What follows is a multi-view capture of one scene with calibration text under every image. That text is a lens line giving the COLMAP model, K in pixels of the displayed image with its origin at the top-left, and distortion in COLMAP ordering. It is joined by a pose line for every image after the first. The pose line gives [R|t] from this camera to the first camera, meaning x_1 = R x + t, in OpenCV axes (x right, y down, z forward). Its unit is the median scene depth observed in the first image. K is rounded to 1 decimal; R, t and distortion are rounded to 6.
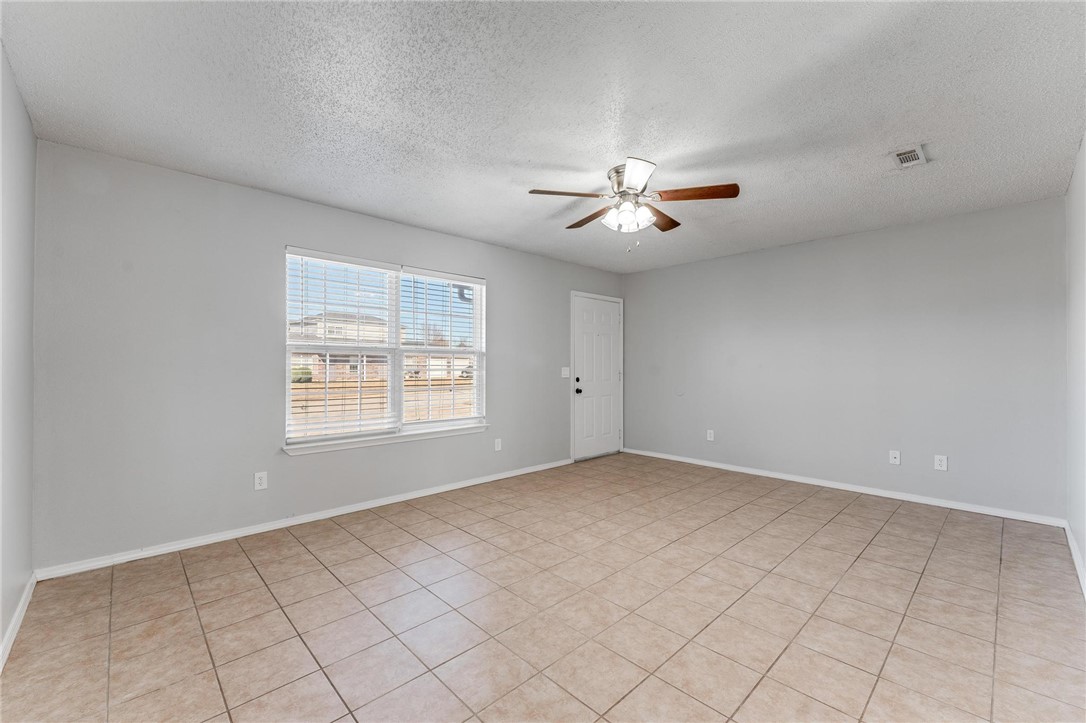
lens RADIAL K [[440.7, 0, 548.5], [0, 440.7, 373.9], [0, 0, 1]] dist [-0.002365, 0.000664]
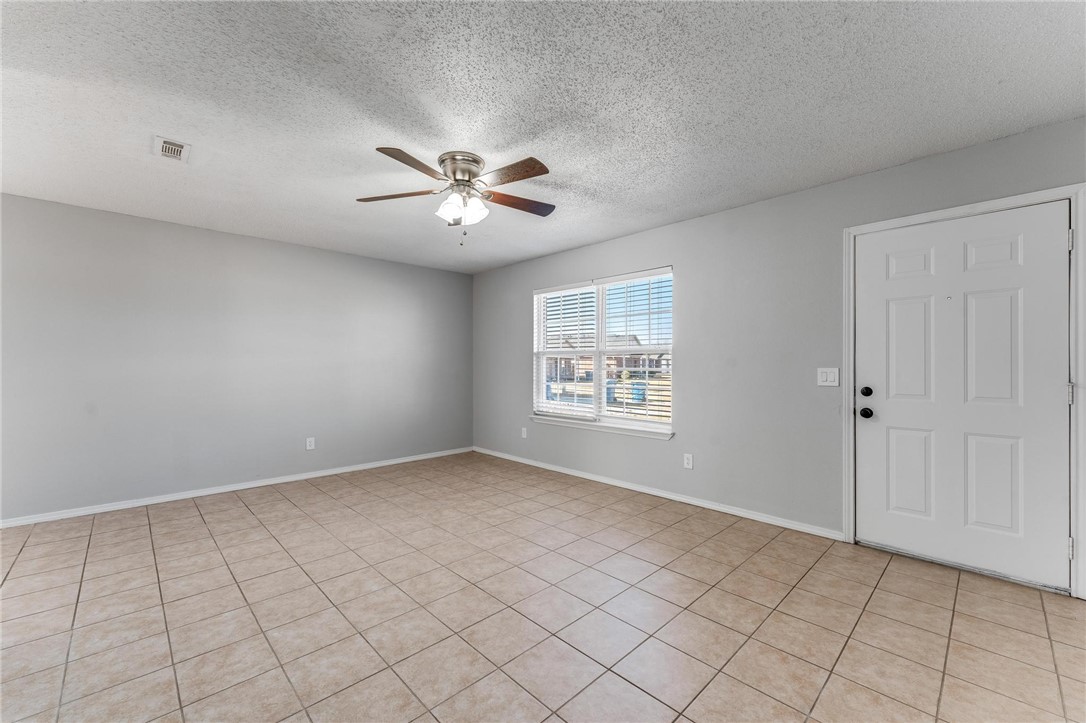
lens RADIAL K [[440.7, 0, 550.8], [0, 440.7, 368.1], [0, 0, 1]] dist [-0.002365, 0.000664]
pose [[0.012738, 0.008281, -0.999885, 1.078839], [-0.020027, 0.999767, 0.008025, -0.022396], [0.999718, 0.019922, 0.012901, 1.114357]]
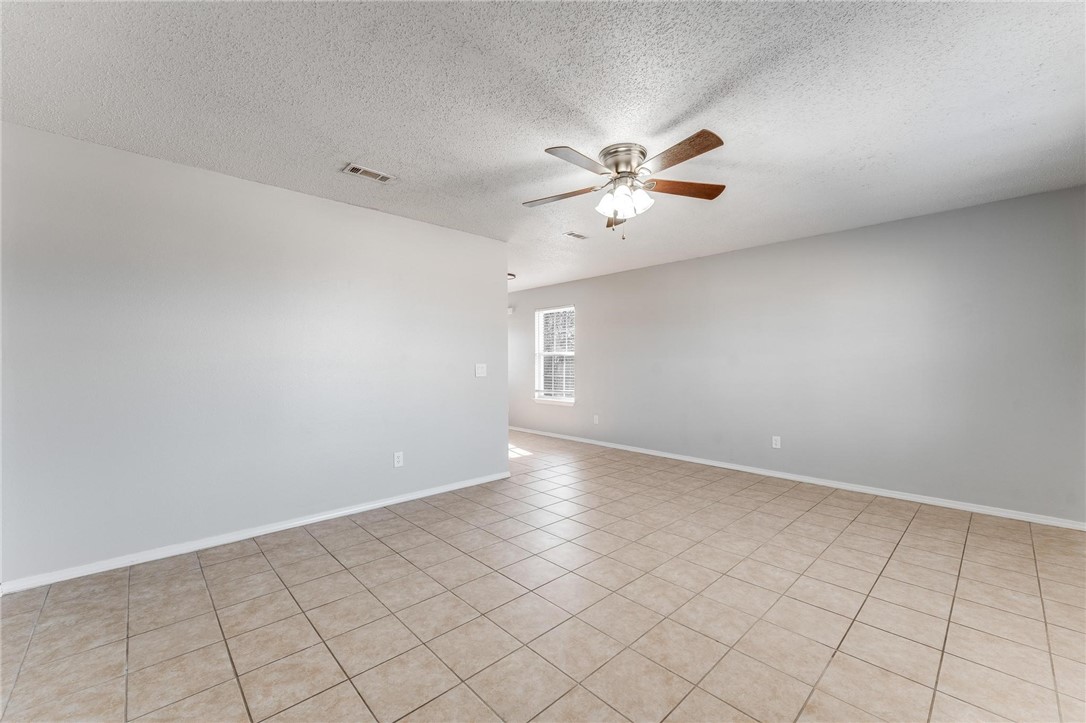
lens RADIAL K [[440.7, 0, 538.8], [0, 440.7, 363.0], [0, 0, 1]] dist [-0.002365, 0.000664]
pose [[-0.999781, 0.001781, 0.020863, 0.326098], [0.002263, 0.999730, 0.023107, -0.039608], [-0.020816, 0.023149, -0.999515, 1.823519]]
